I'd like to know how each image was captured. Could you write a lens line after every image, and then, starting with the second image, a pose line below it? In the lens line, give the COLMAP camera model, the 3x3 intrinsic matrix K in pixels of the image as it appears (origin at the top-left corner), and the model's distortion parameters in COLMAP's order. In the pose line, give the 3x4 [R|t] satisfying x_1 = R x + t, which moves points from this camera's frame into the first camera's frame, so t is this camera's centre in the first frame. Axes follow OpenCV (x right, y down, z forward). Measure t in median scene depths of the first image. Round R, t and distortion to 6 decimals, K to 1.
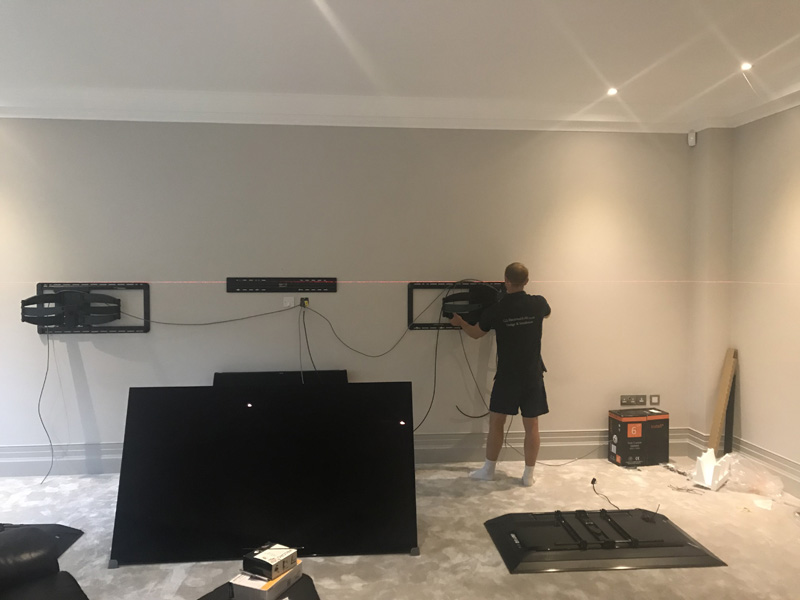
lens RADIAL K [[640.6, 0, 405.5], [0, 640.6, 297.5], [0, 0, 1]] dist [0.025204, -0.030504]
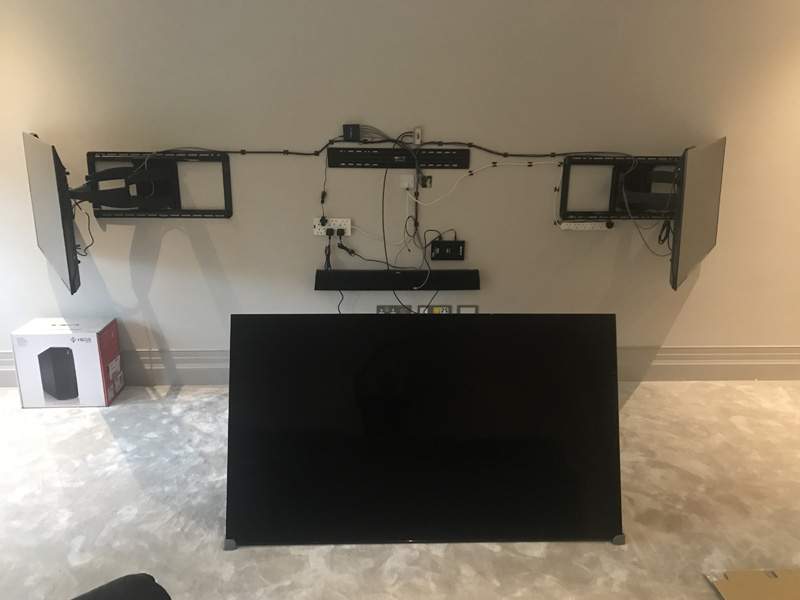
lens RADIAL K [[640.6, 0, 407.2], [0, 640.6, 301.1], [0, 0, 1]] dist [0.025204, -0.030504]
pose [[0.998431, 0.024784, -0.050220, -0.183561], [-0.012008, 0.970629, 0.240283, -0.049820], [0.054701, -0.239303, 0.969403, 0.291054]]
